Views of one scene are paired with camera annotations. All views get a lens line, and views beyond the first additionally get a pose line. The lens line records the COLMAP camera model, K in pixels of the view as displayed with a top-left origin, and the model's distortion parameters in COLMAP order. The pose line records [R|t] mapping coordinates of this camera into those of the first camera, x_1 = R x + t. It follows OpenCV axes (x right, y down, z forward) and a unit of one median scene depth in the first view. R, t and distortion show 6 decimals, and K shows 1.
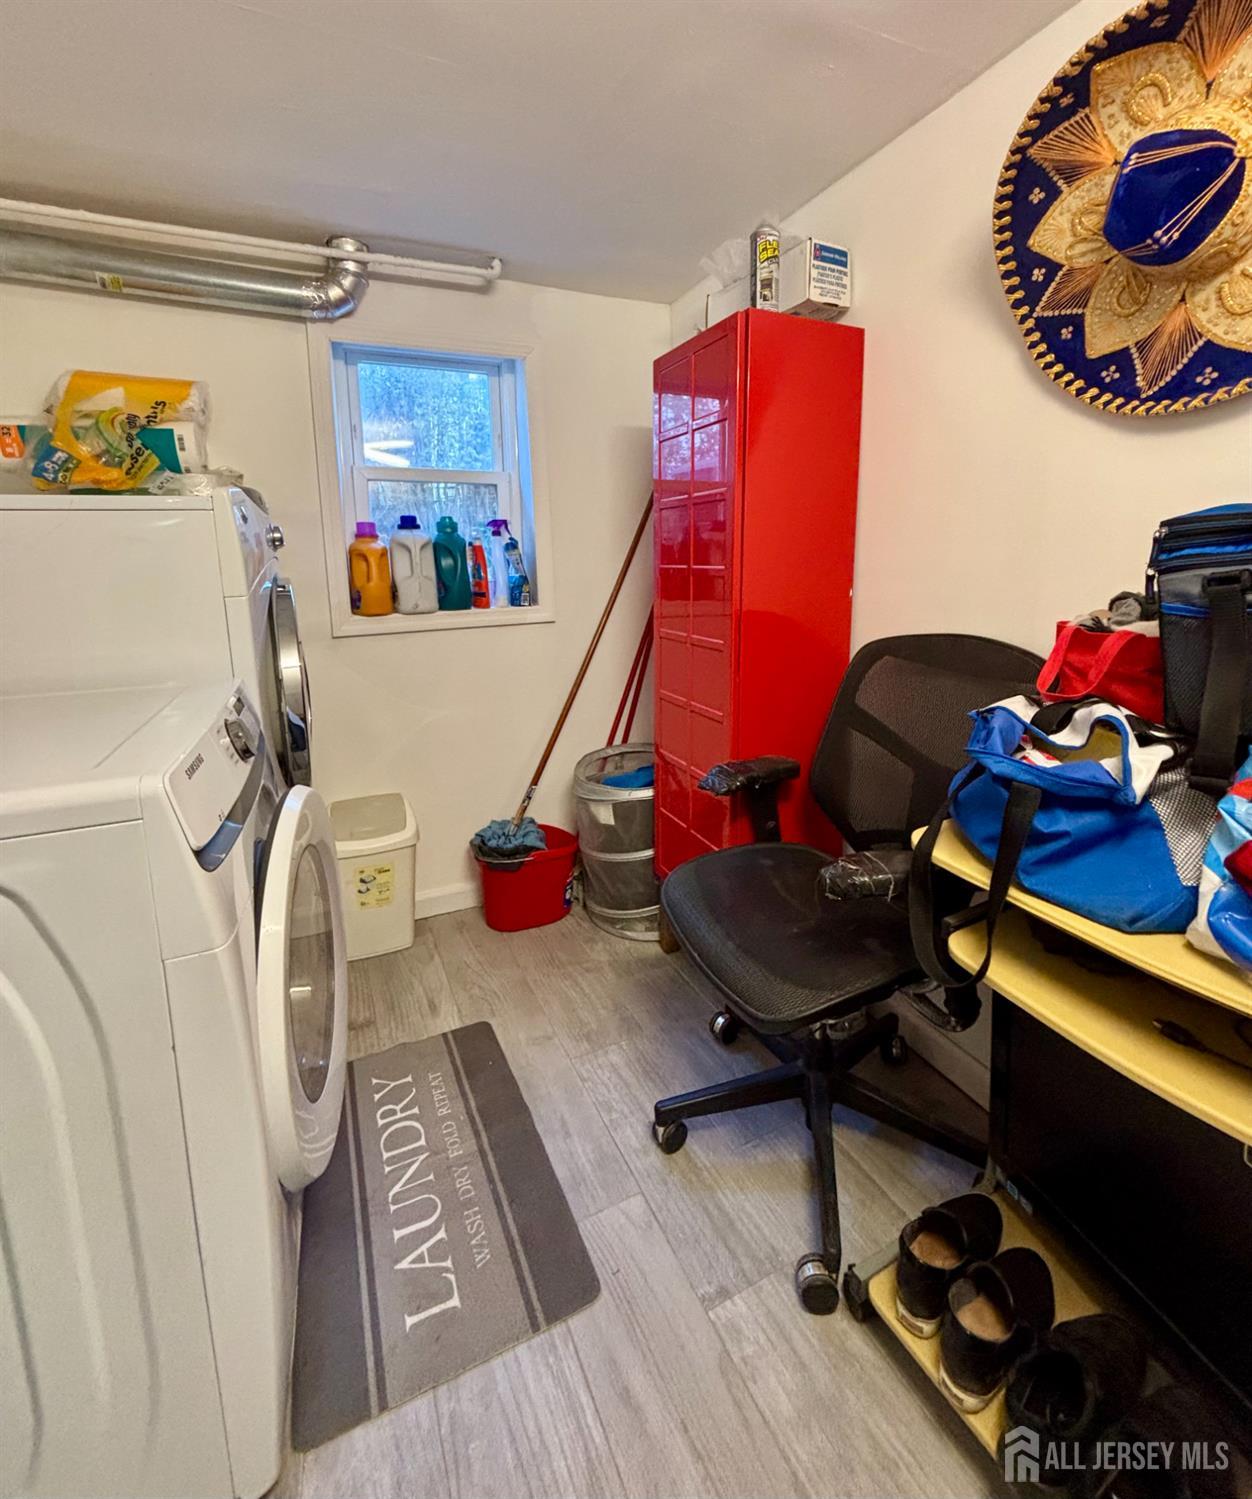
lens RADIAL K [[672.4, 0, 633.6], [0, 672.4, 671.9], [0, 0, 1]] dist [-0.001521, -0.000347]
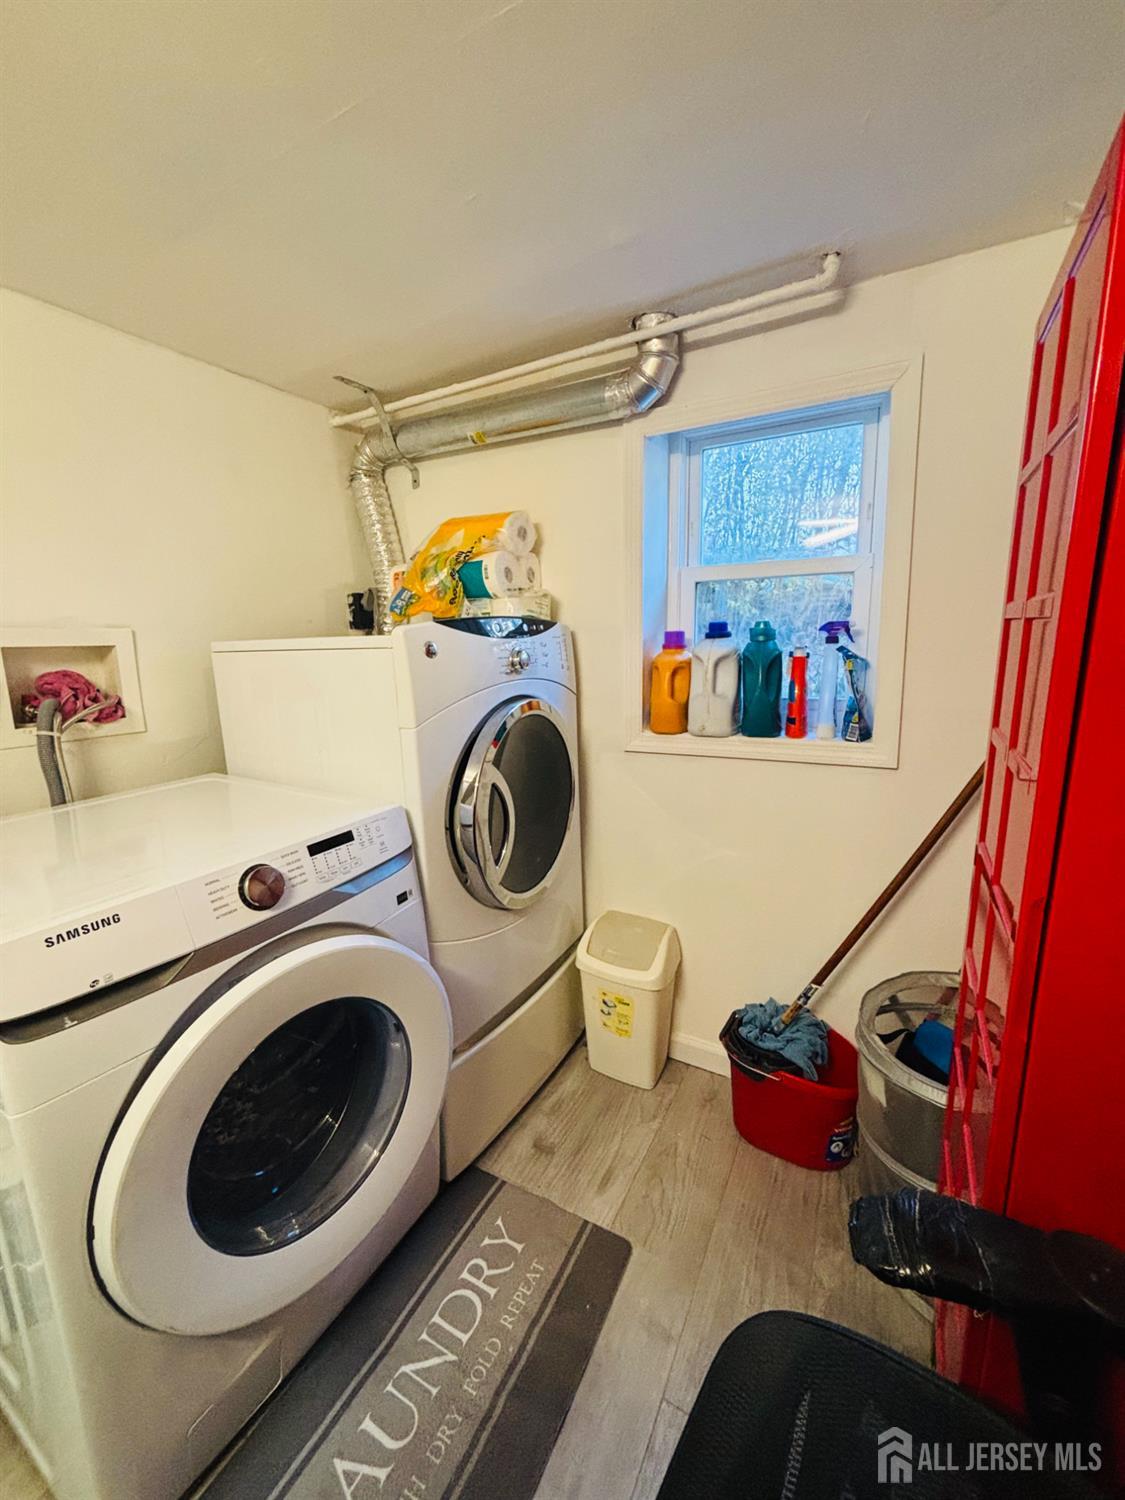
lens RADIAL K [[607.0, 0, 562.3], [0, 607.0, 750.4], [0, 0, 1]] dist [-0.000047, 0.000340]
pose [[0.577823, 0.158849, -0.800554, 0.205916], [-0.124084, 0.986572, 0.106199, -0.134451], [0.806674, 0.037972, 0.589775, 0.407411]]
